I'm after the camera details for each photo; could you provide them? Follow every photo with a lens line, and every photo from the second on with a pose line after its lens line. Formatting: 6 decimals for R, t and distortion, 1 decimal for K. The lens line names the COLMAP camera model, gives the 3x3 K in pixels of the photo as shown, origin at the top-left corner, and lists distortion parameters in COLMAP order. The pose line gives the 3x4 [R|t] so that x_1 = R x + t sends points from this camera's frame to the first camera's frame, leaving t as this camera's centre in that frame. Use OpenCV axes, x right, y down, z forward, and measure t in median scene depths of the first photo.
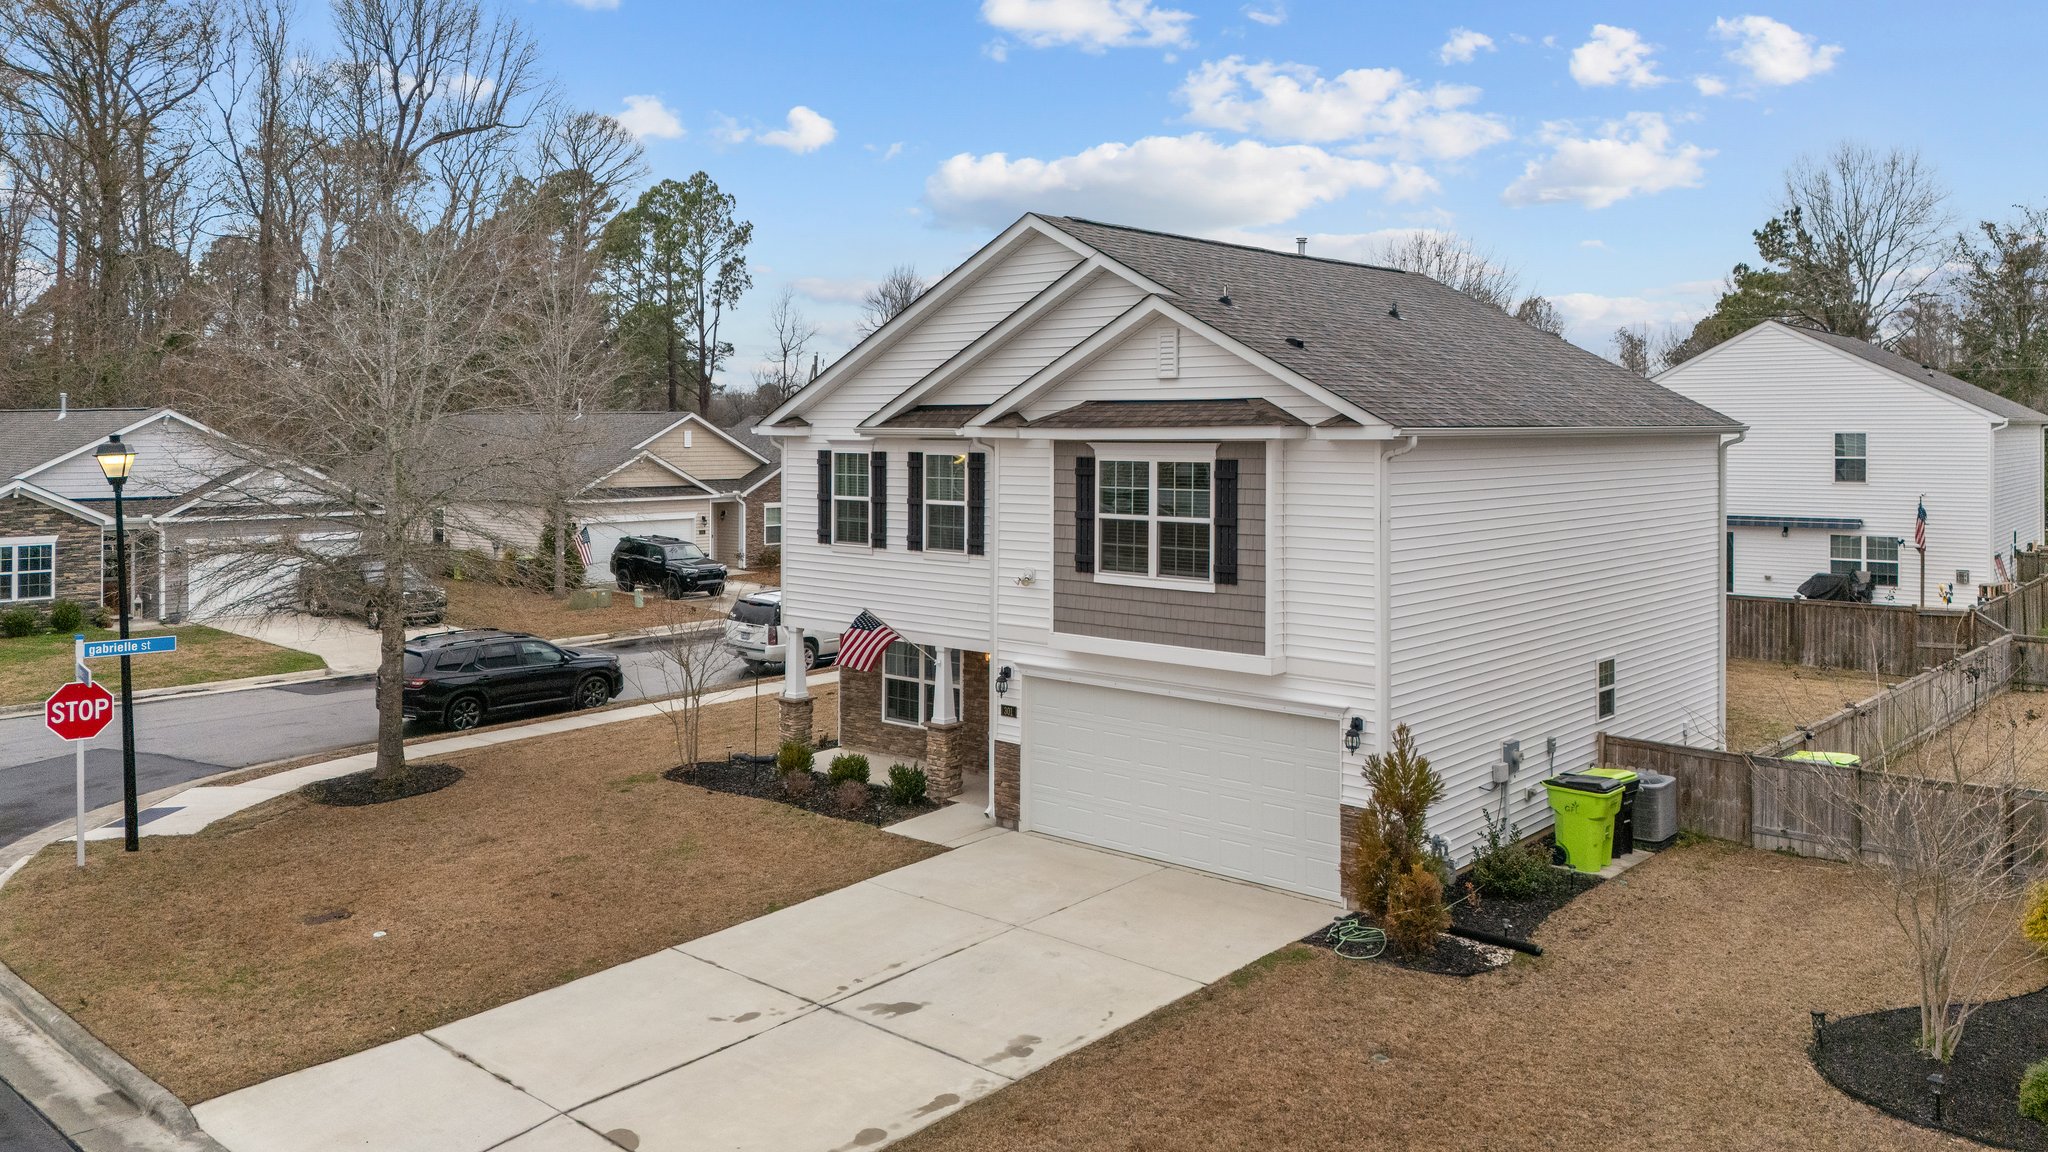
lens RADIAL K [[1553.5, 0, 1022.8], [0, 1553.5, 520.7], [0, 0, 1]] dist [0.030774, -0.000675]
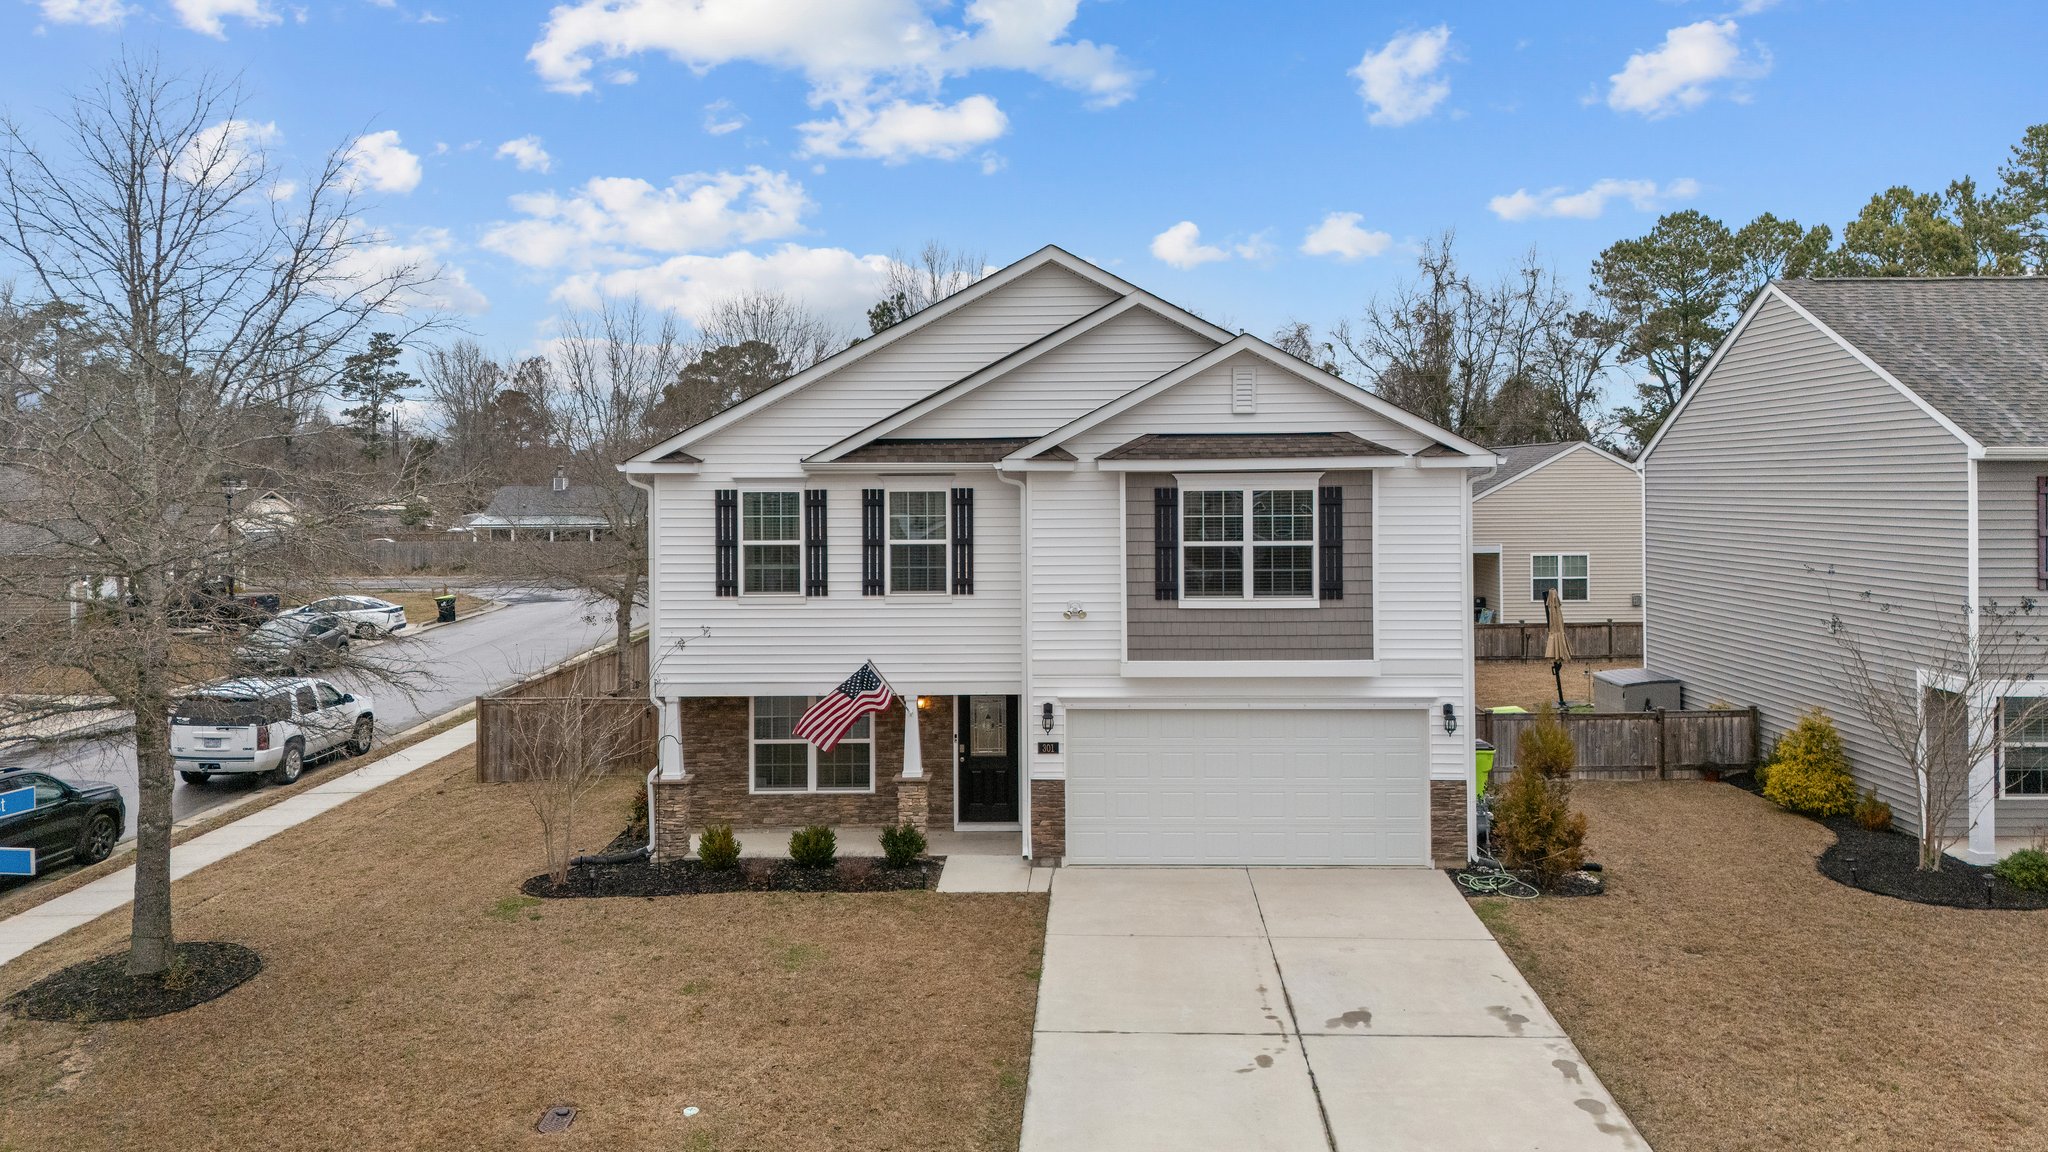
lens RADIAL K [[1534.5, 0, 1024.0], [0, 1534.5, 576.0], [0, 0, 1]] dist [0.046503, -0.003751]
pose [[0.760573, -0.043071, 0.647822, -0.719281], [0.046079, 0.998862, 0.012312, 0.000650], [-0.647615, 0.020487, 0.761692, 0.293706]]
